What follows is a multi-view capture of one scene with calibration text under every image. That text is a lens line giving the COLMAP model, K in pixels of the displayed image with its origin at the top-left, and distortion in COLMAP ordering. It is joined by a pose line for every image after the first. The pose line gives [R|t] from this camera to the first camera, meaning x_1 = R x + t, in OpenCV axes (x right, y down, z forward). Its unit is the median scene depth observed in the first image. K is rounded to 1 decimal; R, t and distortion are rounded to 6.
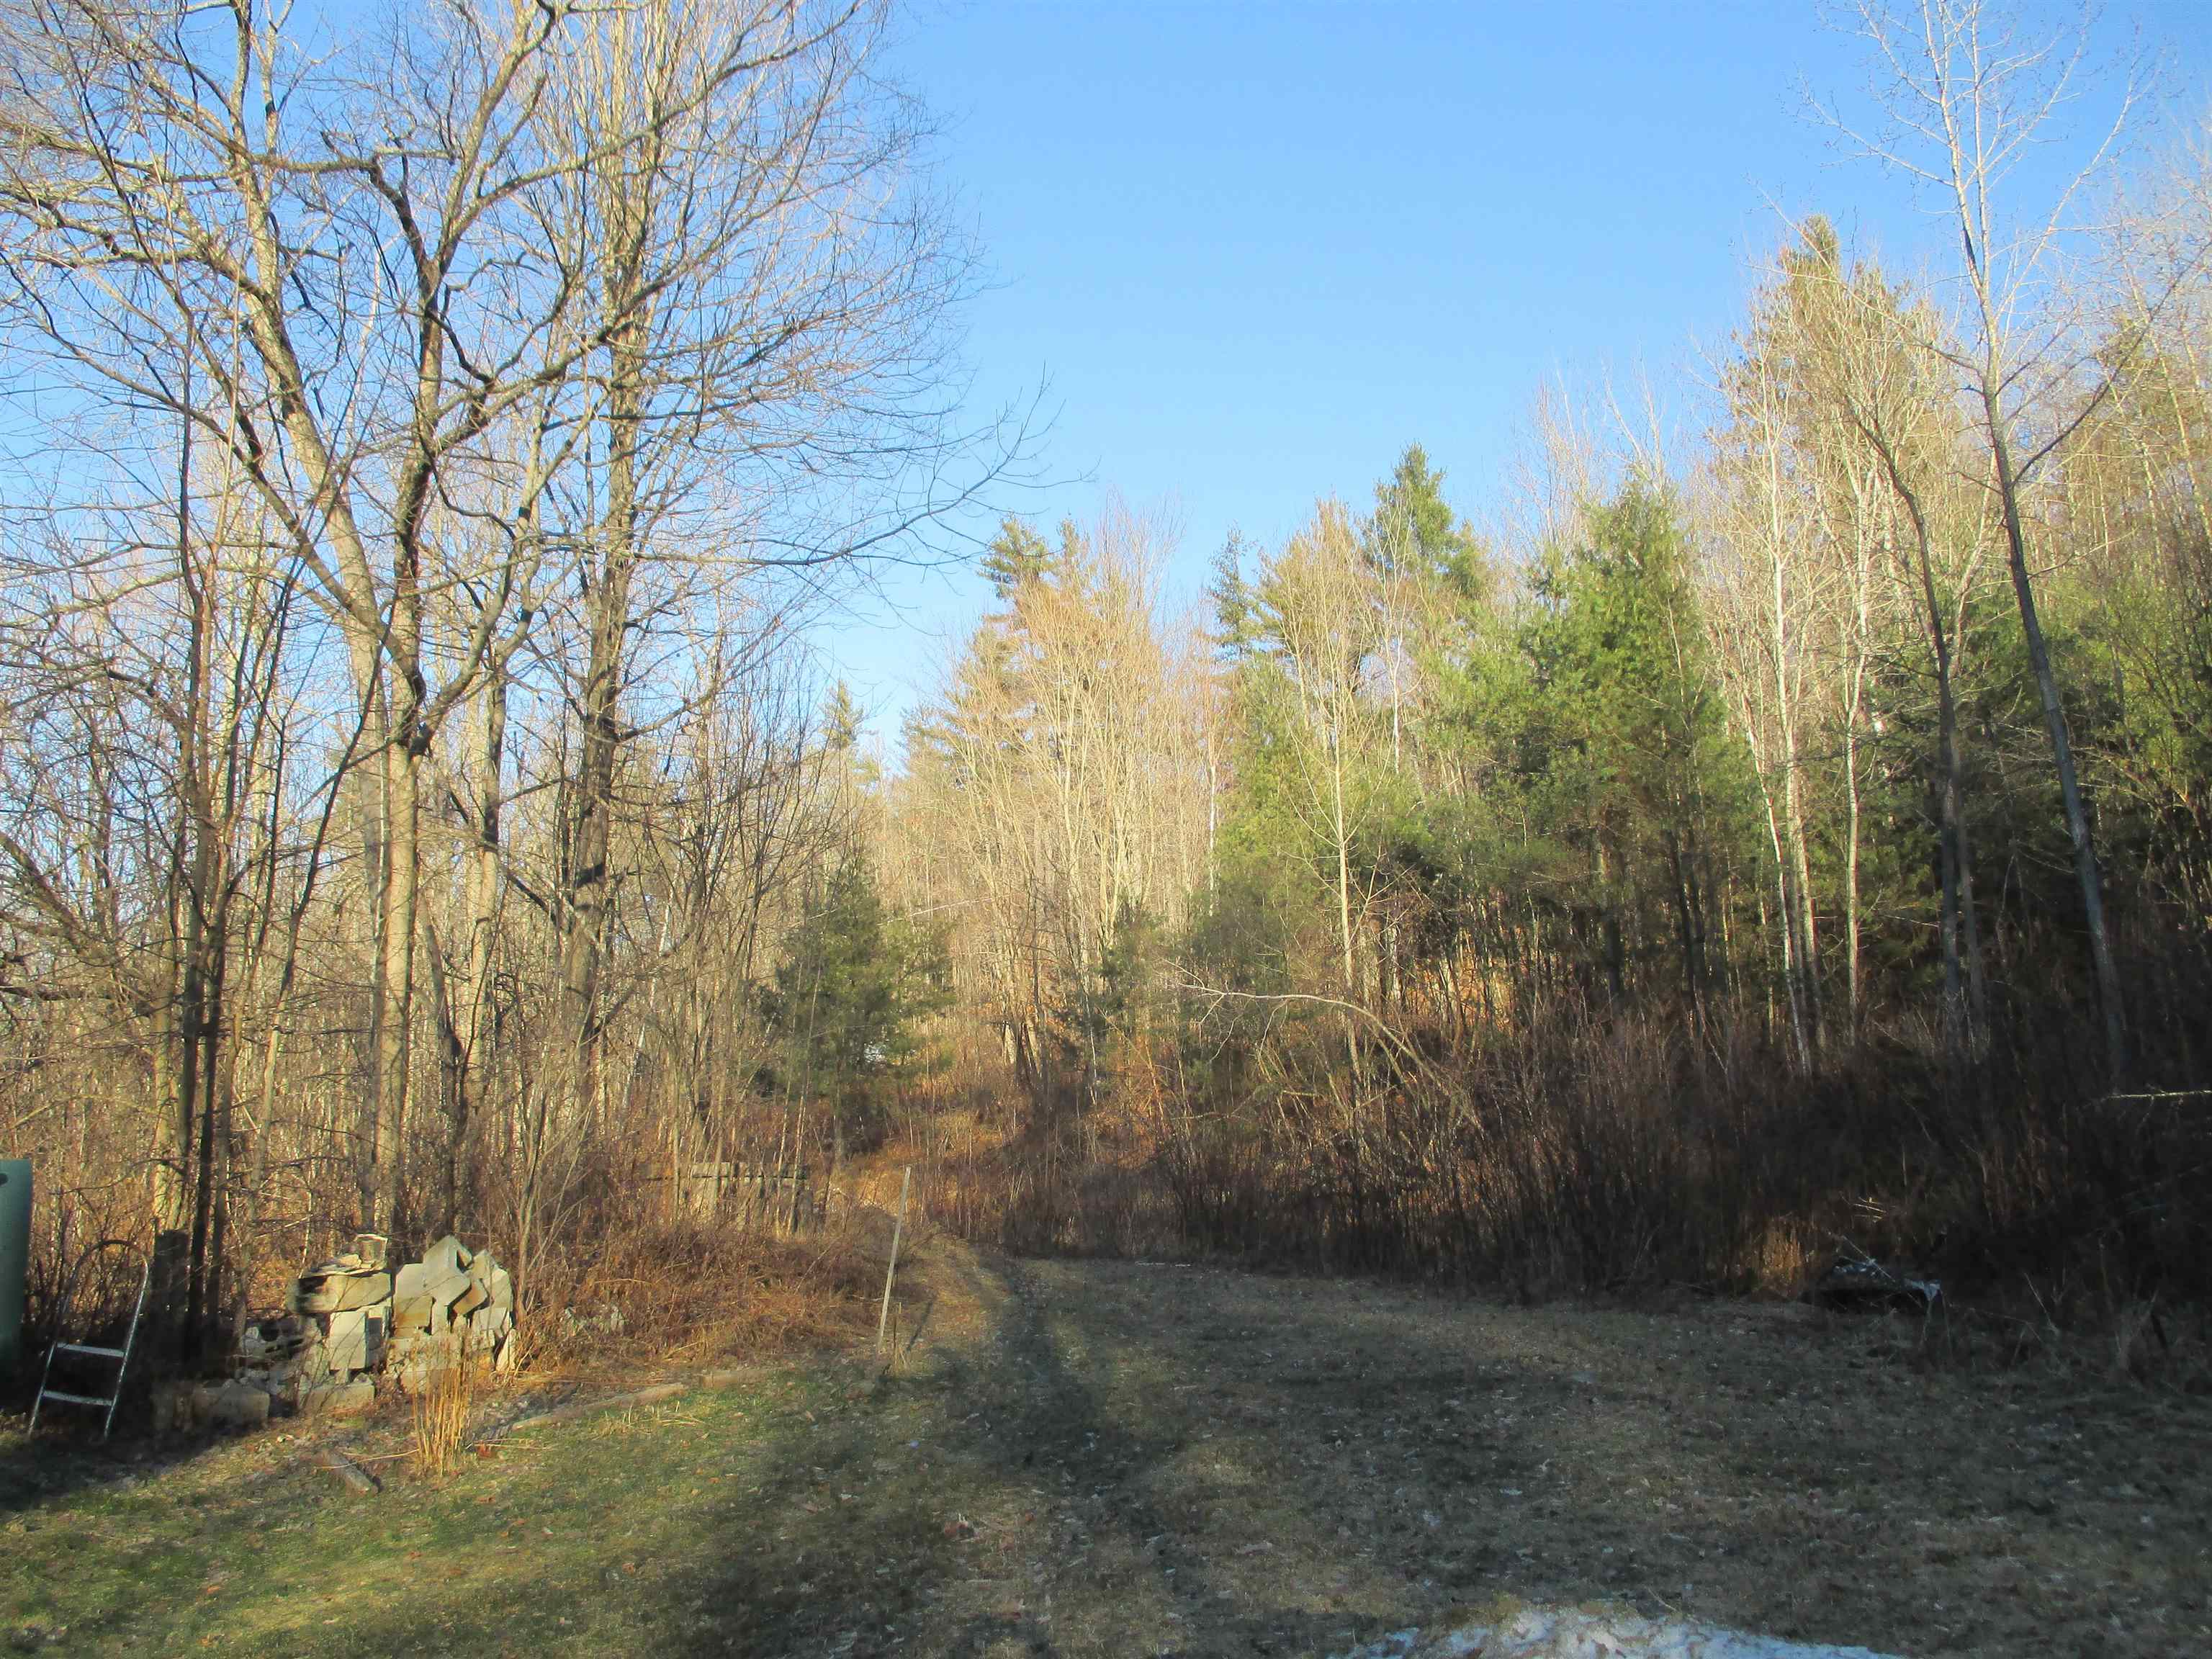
lens RADIAL K [[1863.9, 0, 1085.8], [0, 1863.9, 712.0], [0, 0, 1]] dist [-0.039601, 0.024776]
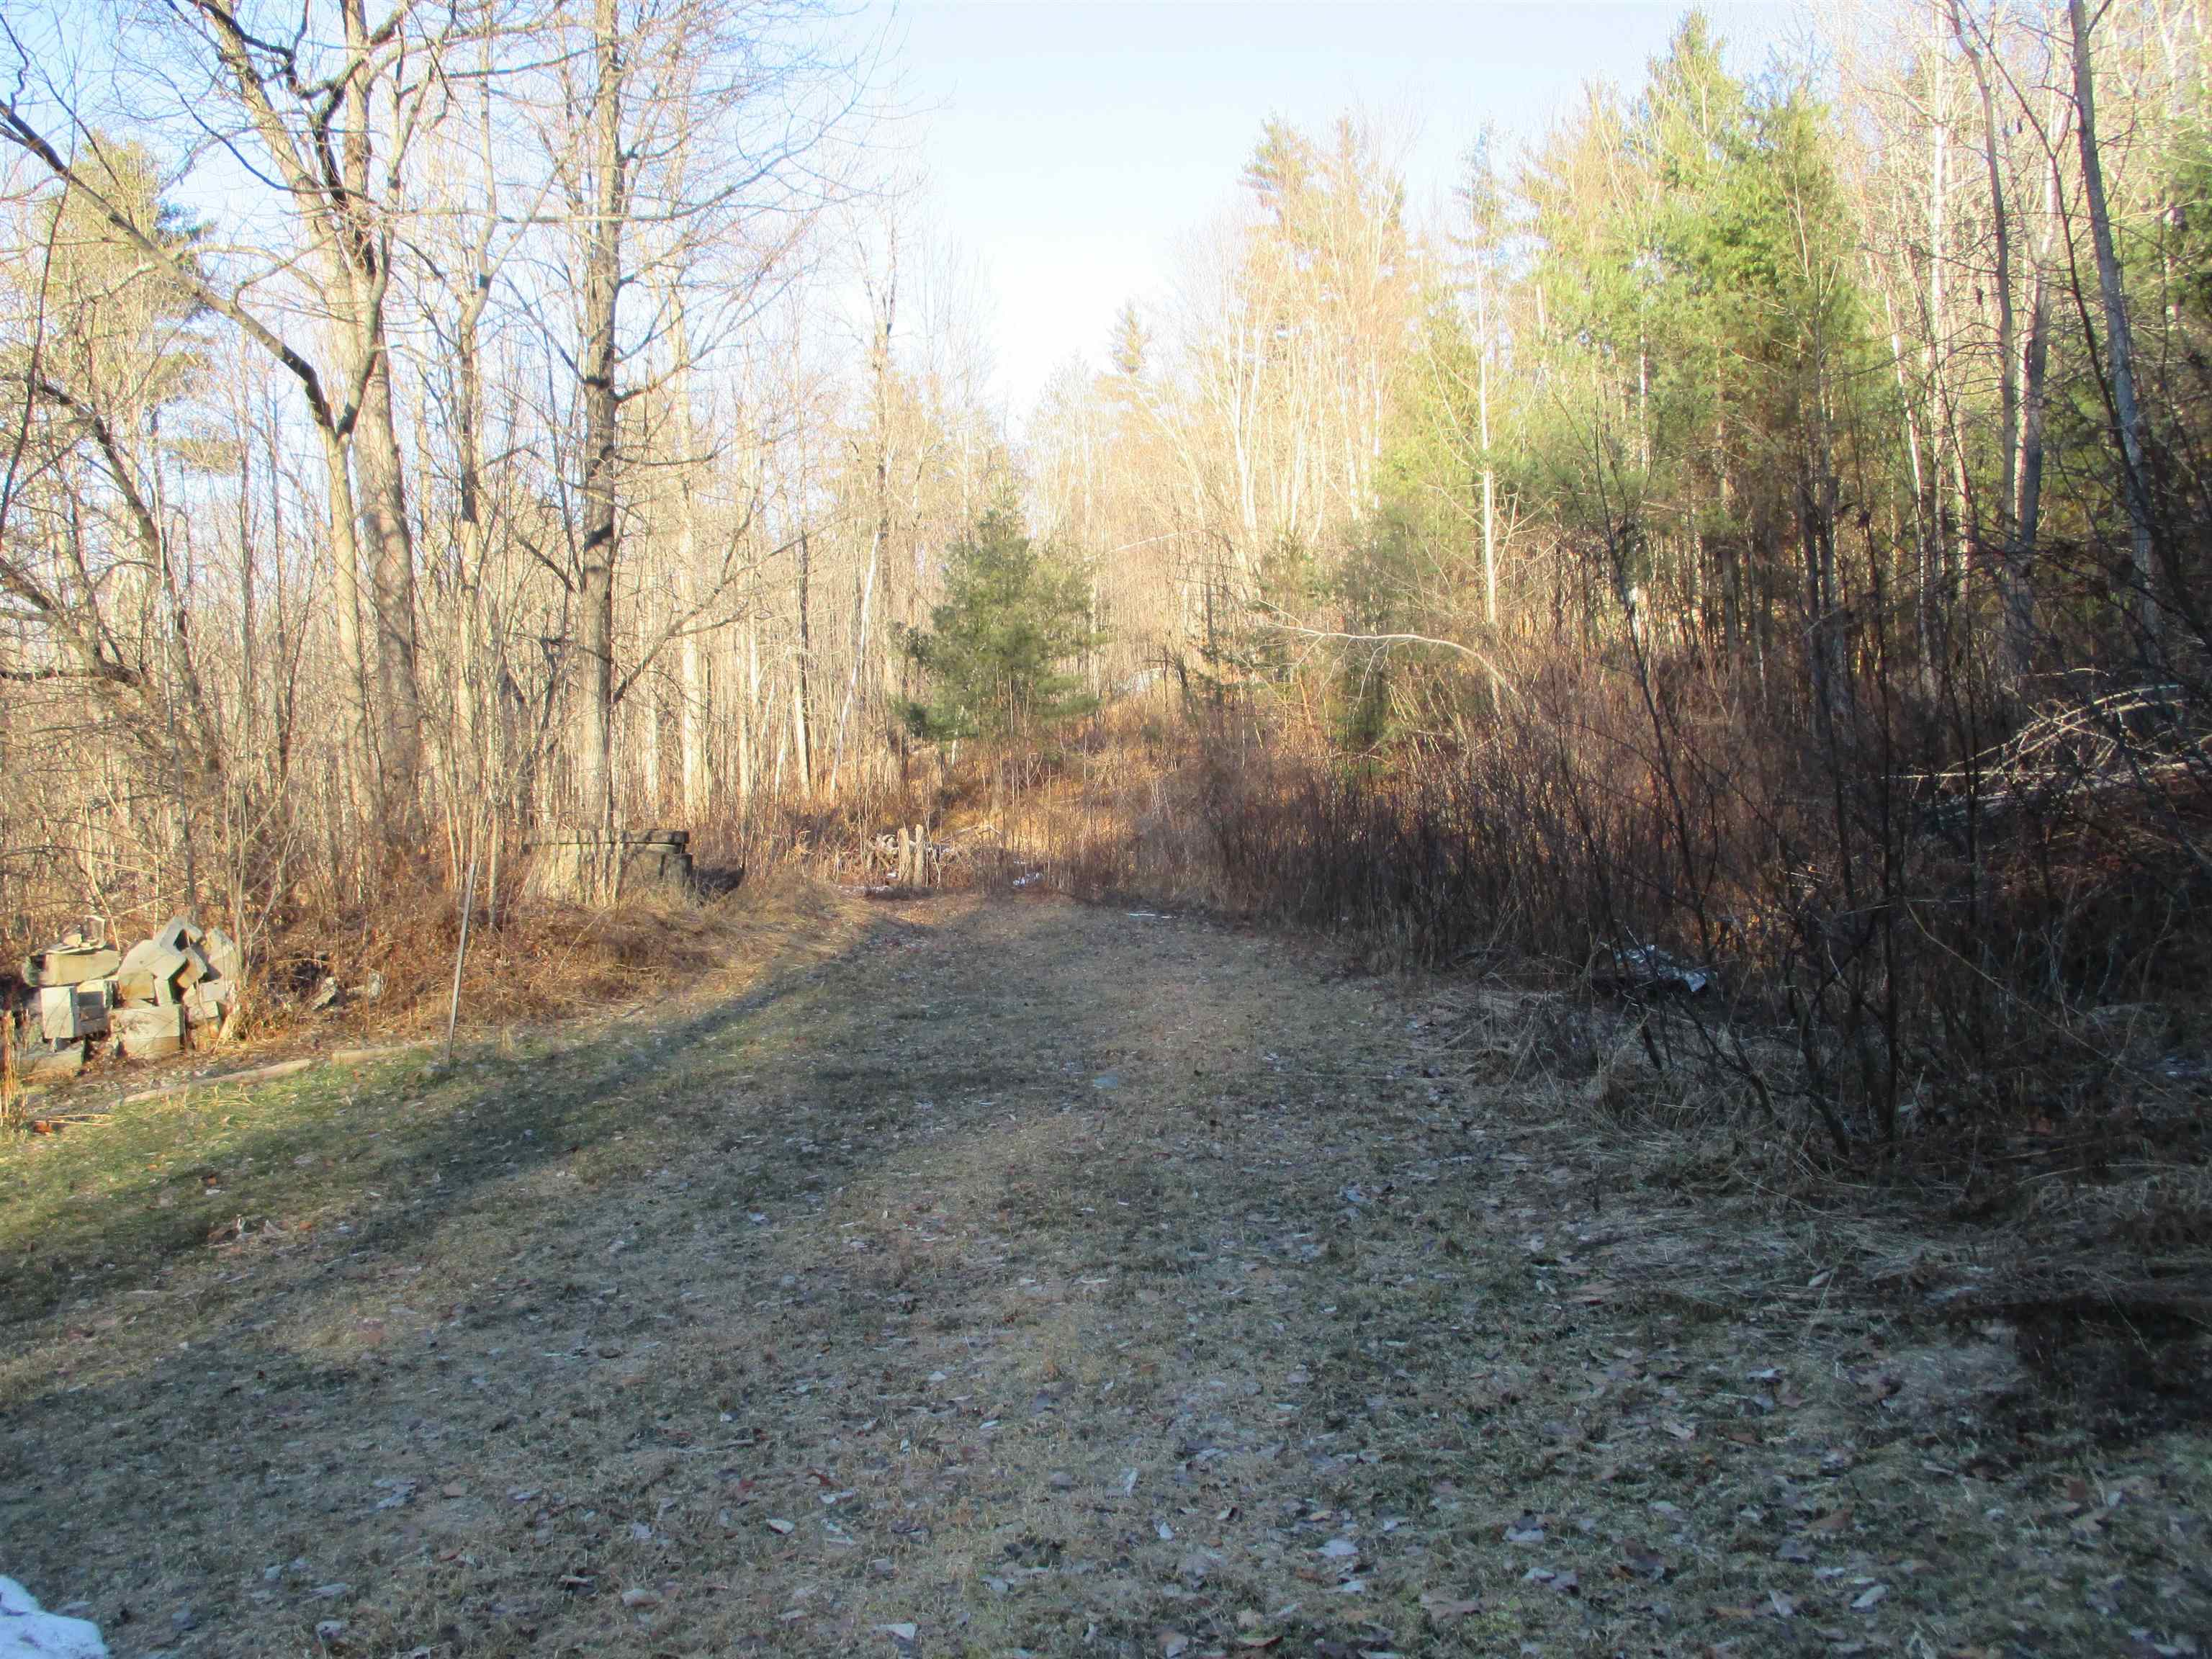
lens RADIAL K [[1863.9, 0, 1085.8], [0, 1863.9, 712.0], [0, 0, 1]] dist [-0.039601, 0.024776]
pose [[0.976925, -0.002230, -0.213572, 0.137235], [0.046096, 0.978581, 0.200634, -0.006861], [0.208550, -0.205849, 0.956103, 0.042443]]
